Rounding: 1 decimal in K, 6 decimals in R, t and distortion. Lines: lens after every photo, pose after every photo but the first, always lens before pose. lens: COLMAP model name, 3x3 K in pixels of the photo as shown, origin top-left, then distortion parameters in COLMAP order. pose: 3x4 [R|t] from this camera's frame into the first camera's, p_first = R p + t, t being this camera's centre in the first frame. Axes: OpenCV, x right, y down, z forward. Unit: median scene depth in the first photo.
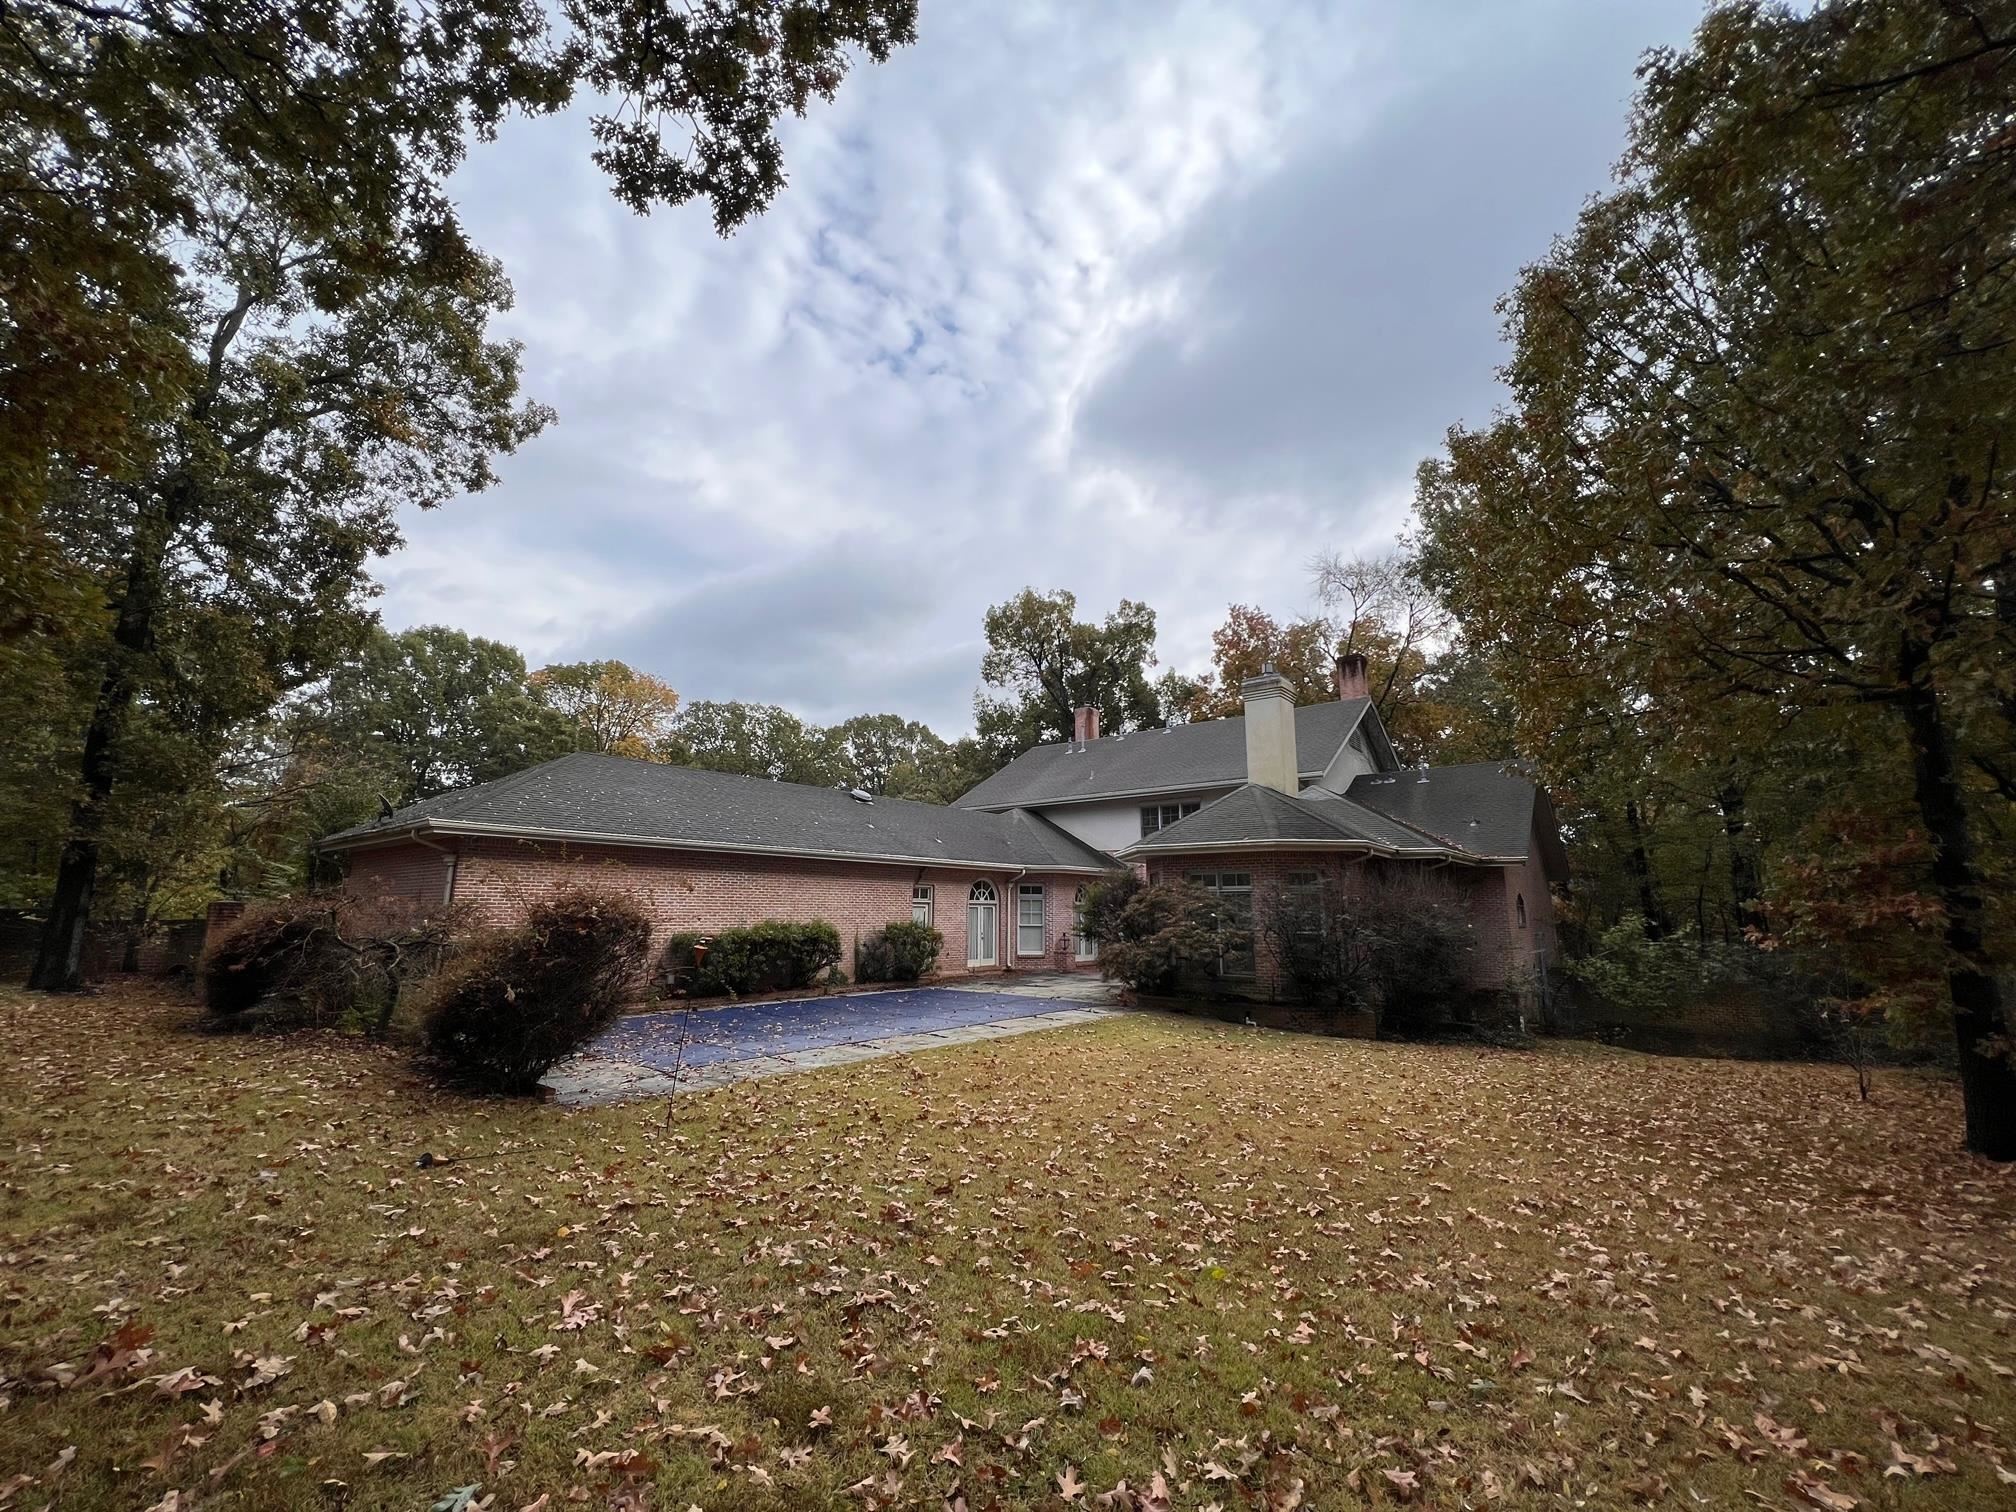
lens RADIAL K [[806.8, 0, 1008.7], [0, 806.8, 756.7], [0, 0, 1]] dist [0.002069, 0.000017]
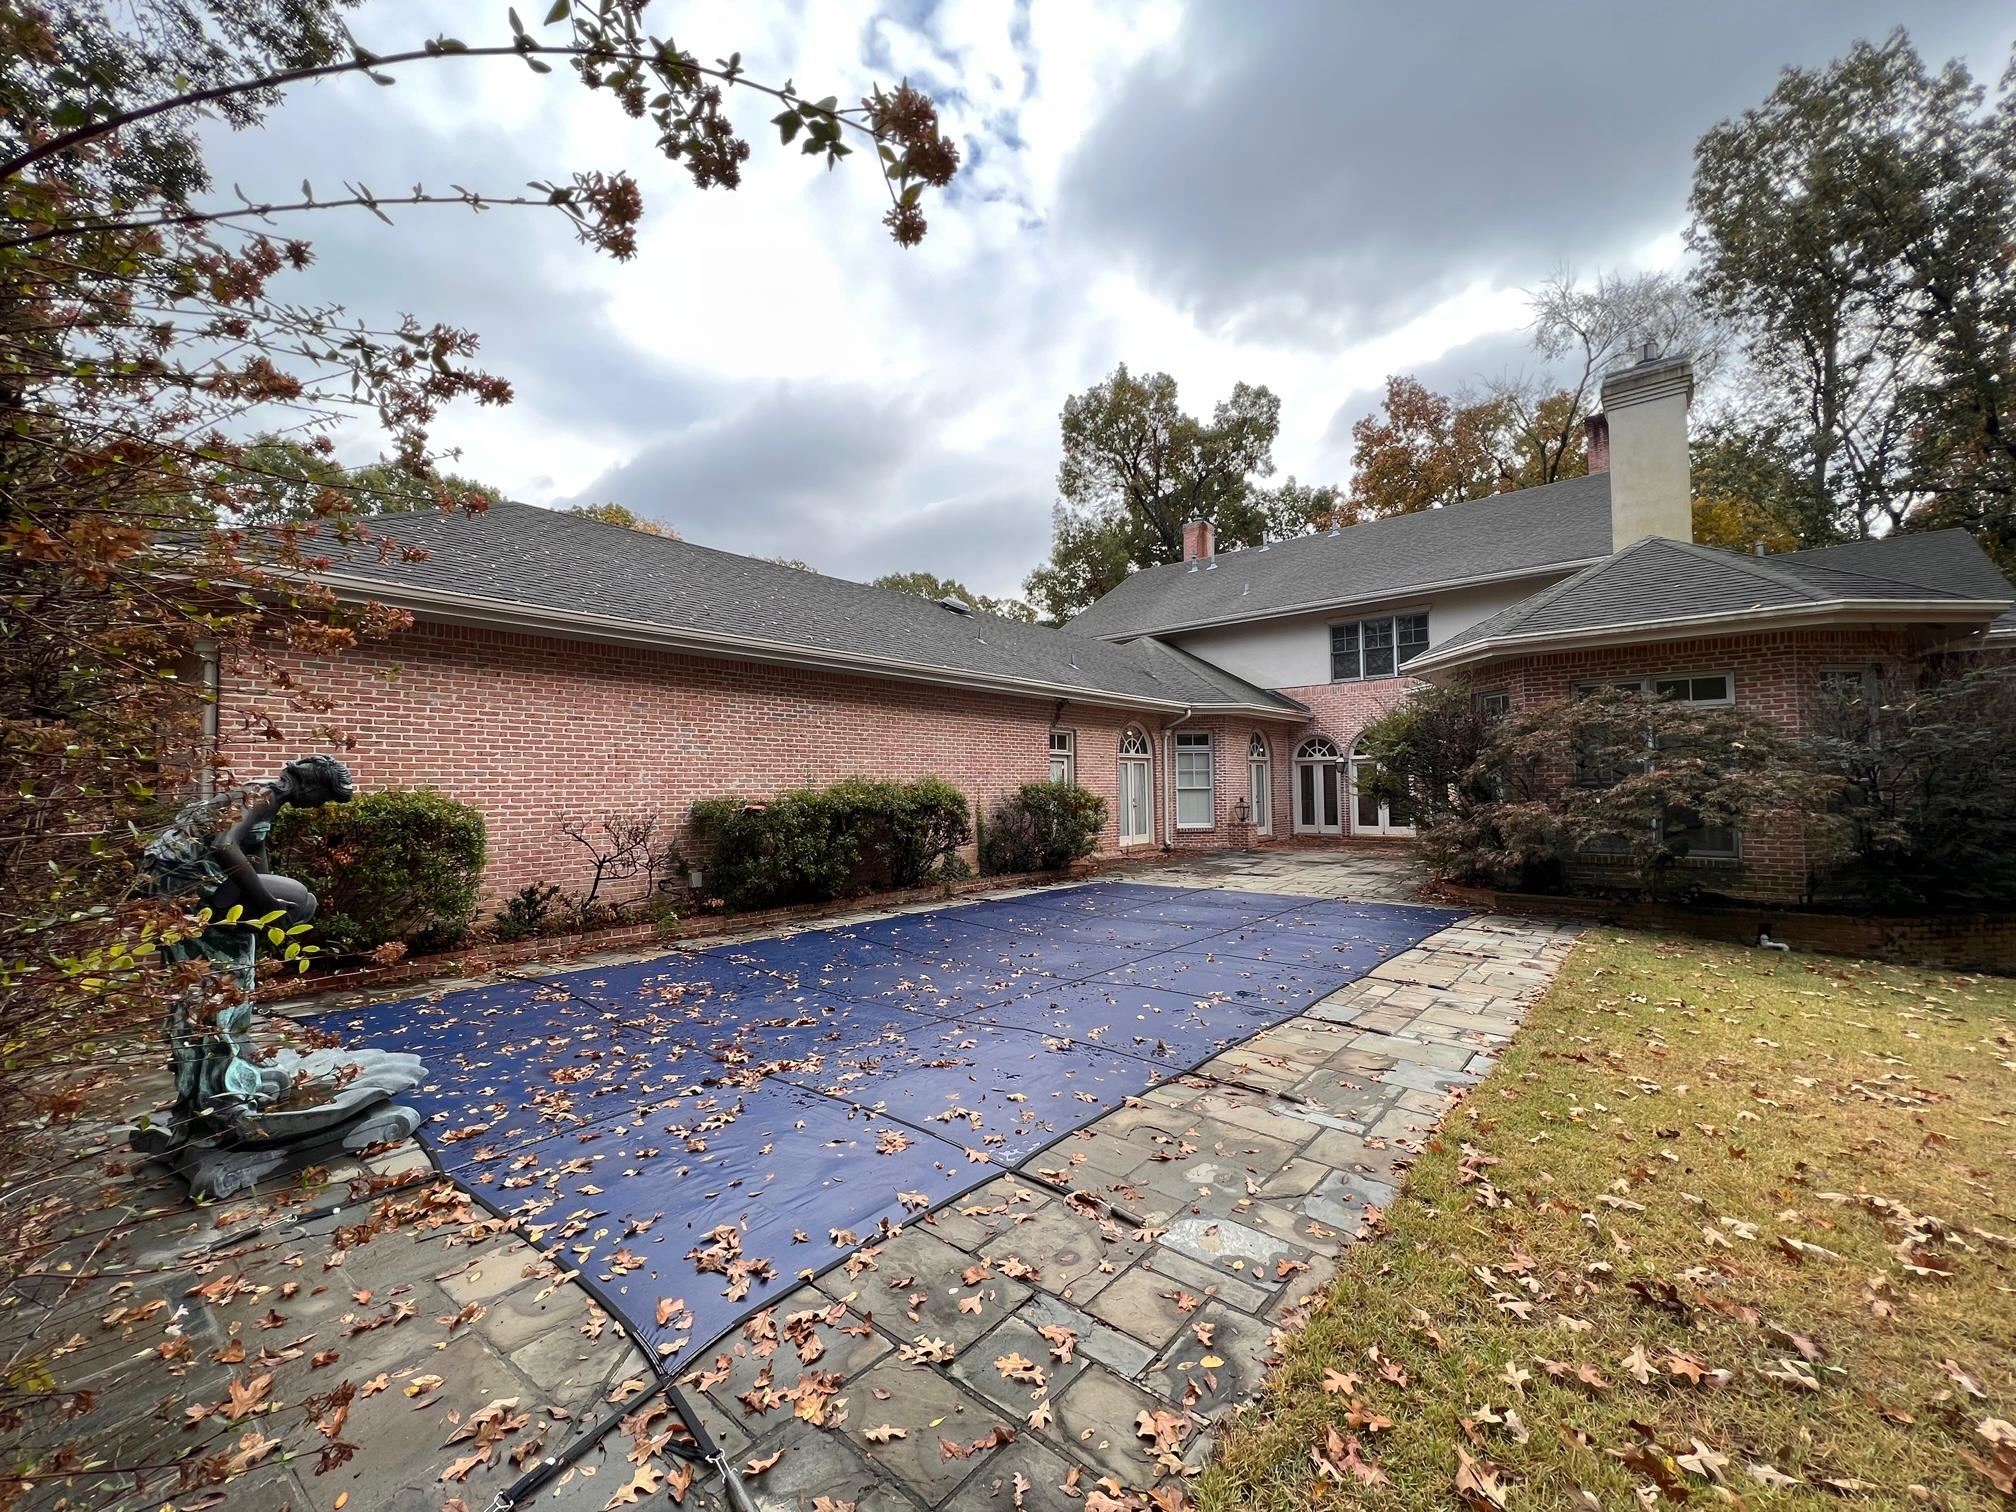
lens RADIAL K [[810.9, 0, 1005.6], [0, 810.9, 759.1], [0, 0, 1]] dist [-0.000378, 0.000028]
pose [[0.999260, -0.018700, -0.033620, -0.115894], [0.023658, 0.987829, 0.153731, 0.070547], [0.030336, -0.154413, 0.987541, 0.293913]]
